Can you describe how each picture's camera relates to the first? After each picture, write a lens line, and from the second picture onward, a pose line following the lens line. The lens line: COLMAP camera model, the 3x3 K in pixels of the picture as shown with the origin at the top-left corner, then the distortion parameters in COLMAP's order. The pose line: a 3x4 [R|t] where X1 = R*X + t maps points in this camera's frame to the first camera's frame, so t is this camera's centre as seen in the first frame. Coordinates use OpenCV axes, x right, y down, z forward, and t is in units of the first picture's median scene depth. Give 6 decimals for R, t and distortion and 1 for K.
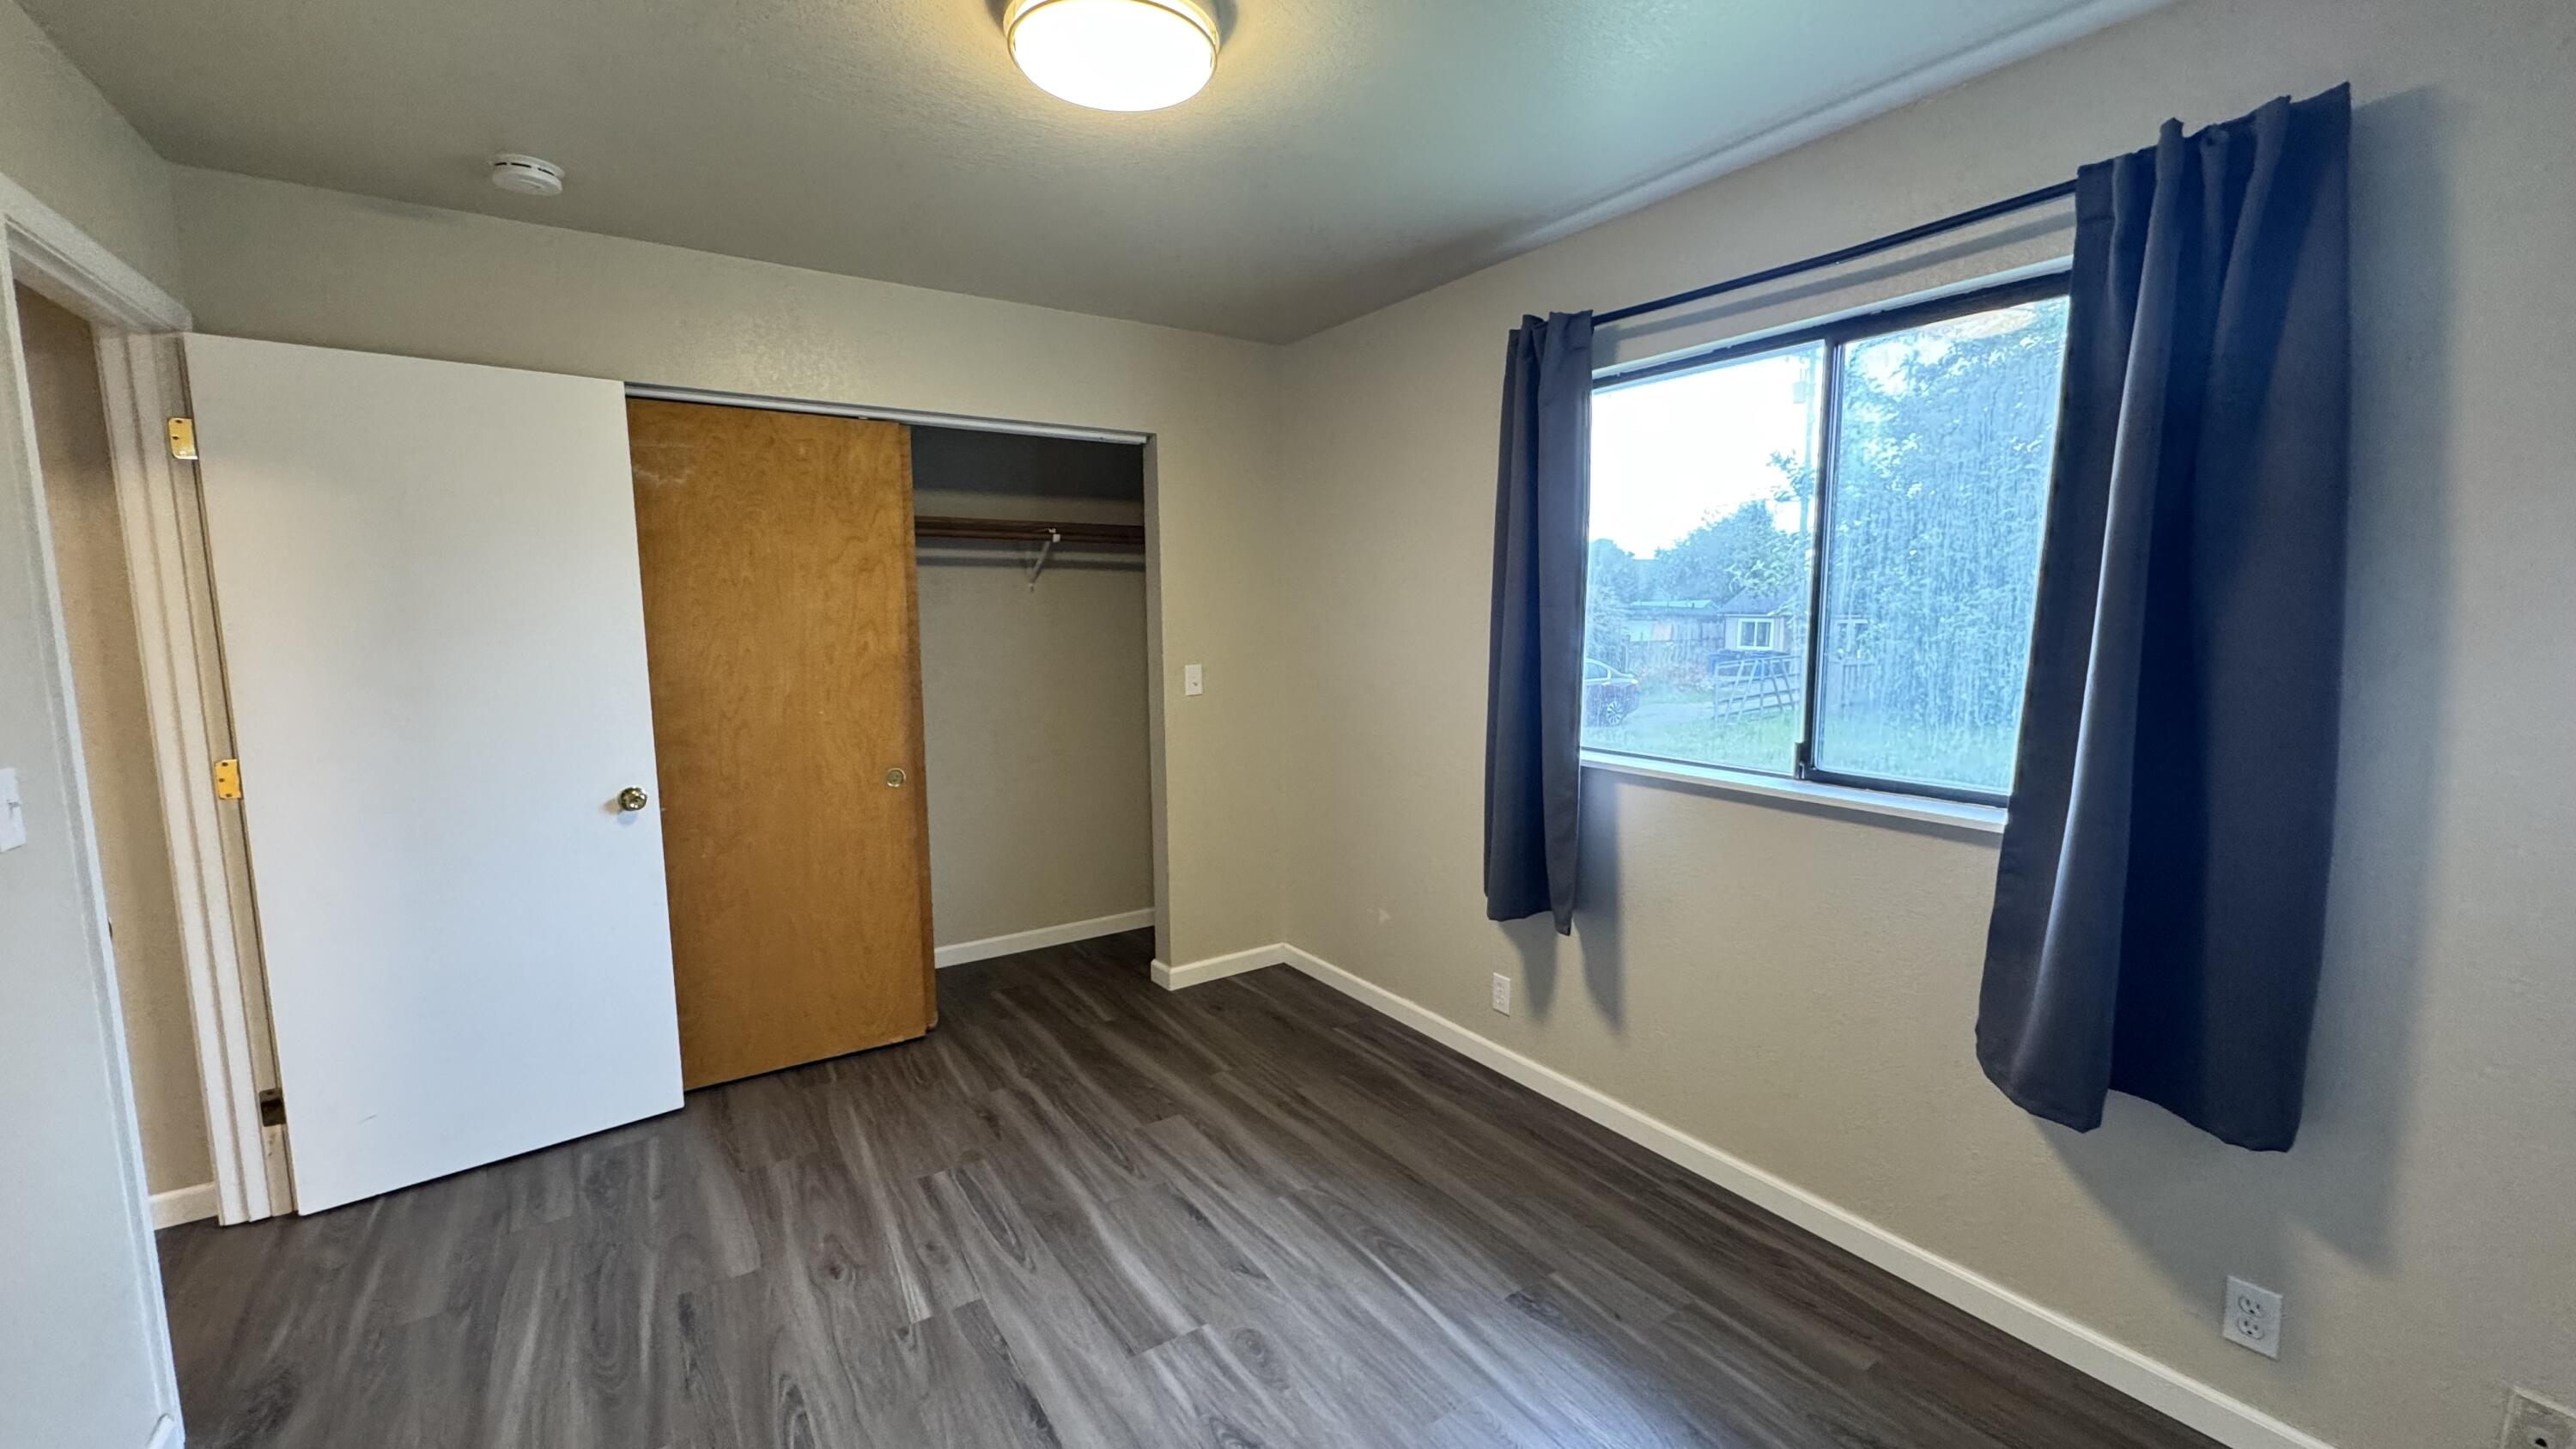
lens RADIAL K [[1025.7, 0, 1288.0], [0, 1025.7, 724.5], [0, 0, 1]] dist [-0.000959, 0.000160]
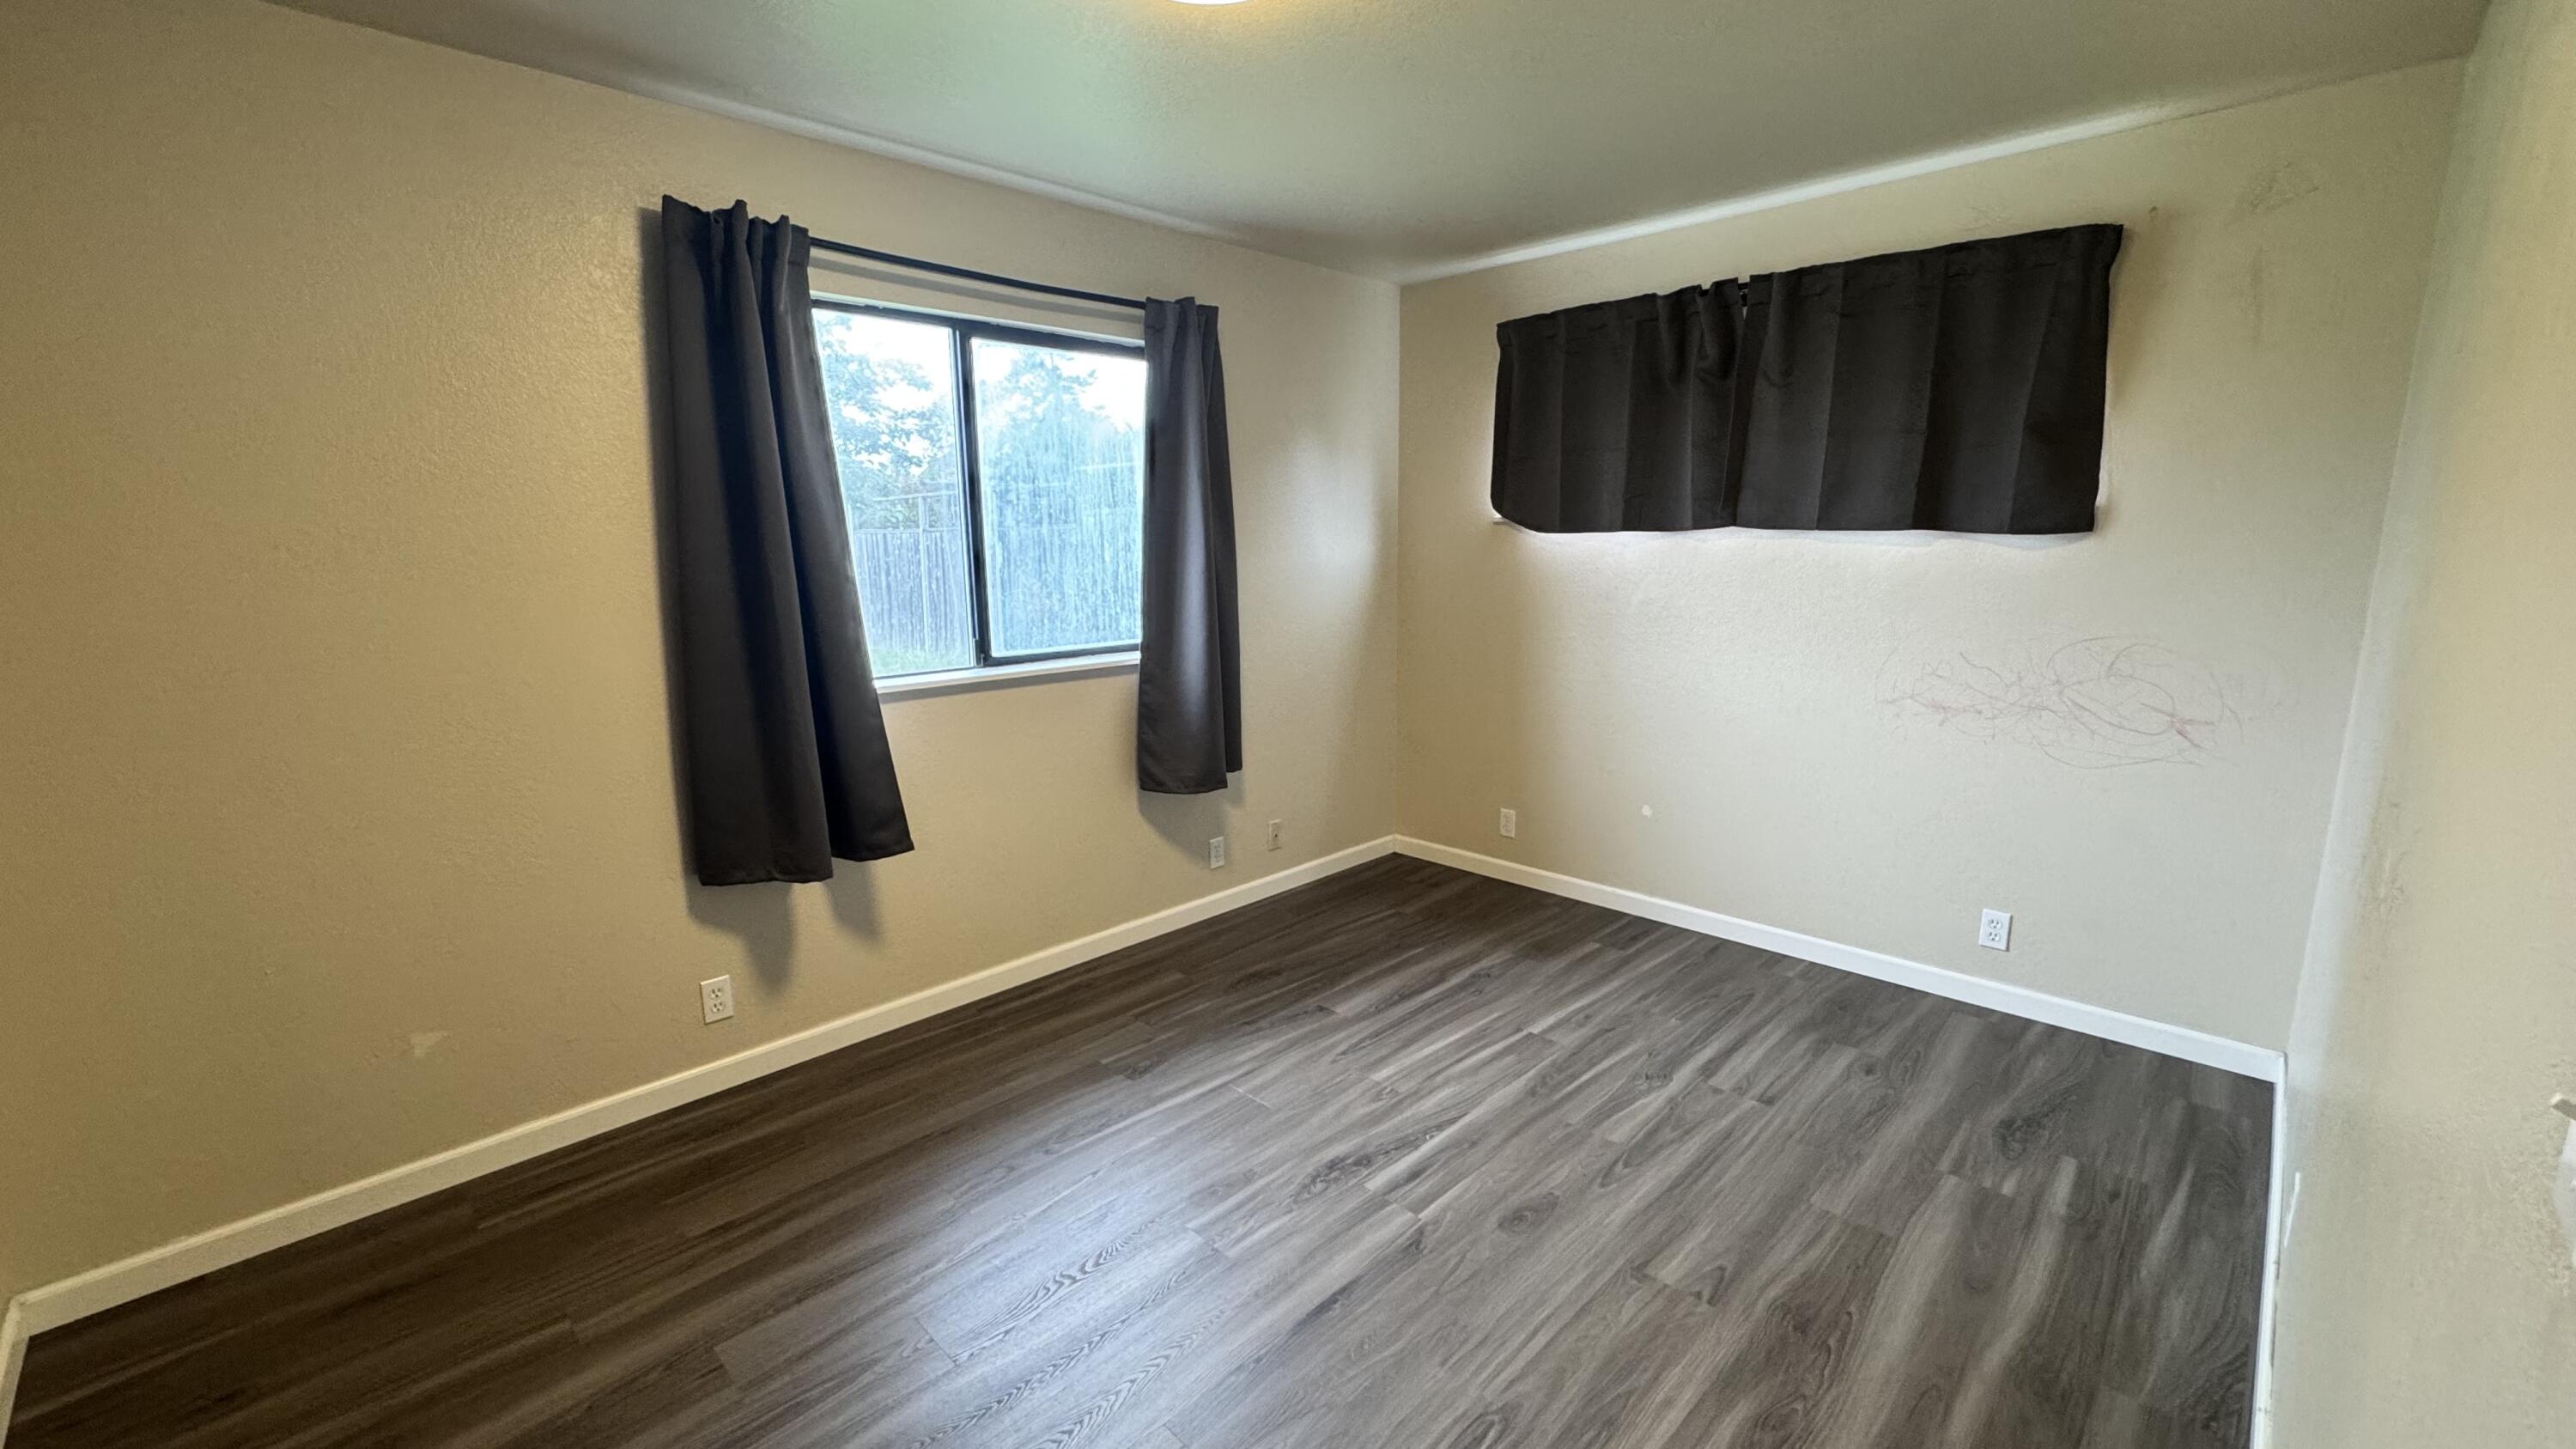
lens RADIAL K [[1025.7, 0, 1288.0], [0, 1025.7, 724.5], [0, 0, 1]] dist [-0.000959, 0.000160]
pose [[-0.204308, -0.169429, 0.964133, -0.885066], [0.121392, 0.972920, 0.196698, -0.088832], [-0.971351, 0.157225, -0.178208, 0.874094]]
